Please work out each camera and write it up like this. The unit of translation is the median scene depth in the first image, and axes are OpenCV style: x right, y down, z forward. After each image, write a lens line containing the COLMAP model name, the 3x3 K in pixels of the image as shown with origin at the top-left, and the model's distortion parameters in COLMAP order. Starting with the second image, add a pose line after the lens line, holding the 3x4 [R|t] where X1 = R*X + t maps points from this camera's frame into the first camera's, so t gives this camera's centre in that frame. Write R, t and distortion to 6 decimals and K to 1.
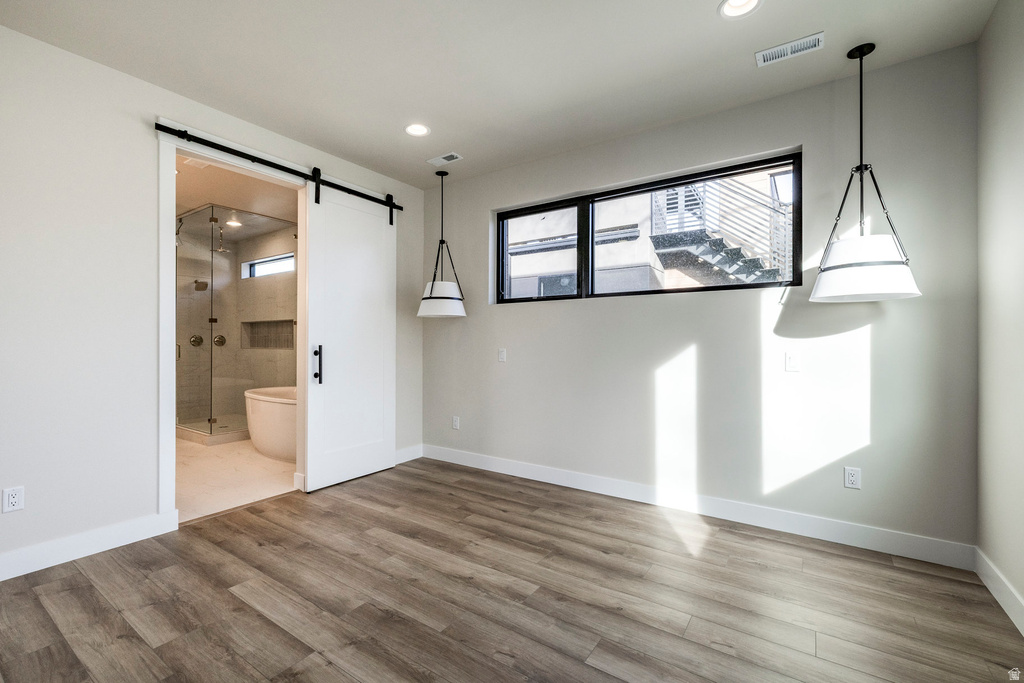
lens RADIAL K [[456.3, 0, 513.0], [0, 456.3, 338.4], [0, 0, 1]] dist [-0.005906, 0.000385]
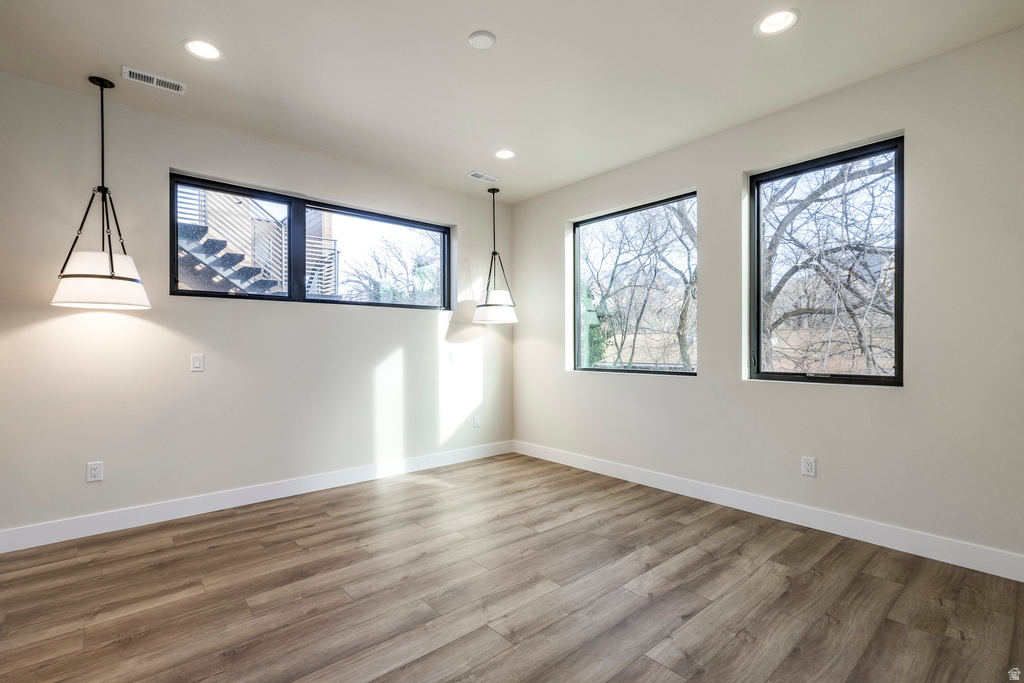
lens RADIAL K [[456.3, 0, 512.8], [0, 456.3, 345.0], [0, 0, 1]] dist [-0.005906, 0.000385]
pose [[0.244075, -0.002034, 0.969754, -0.799347], [-0.002772, 0.999992, 0.002795, 0.003098], [-0.969752, -0.003371, 0.244068, 0.359527]]
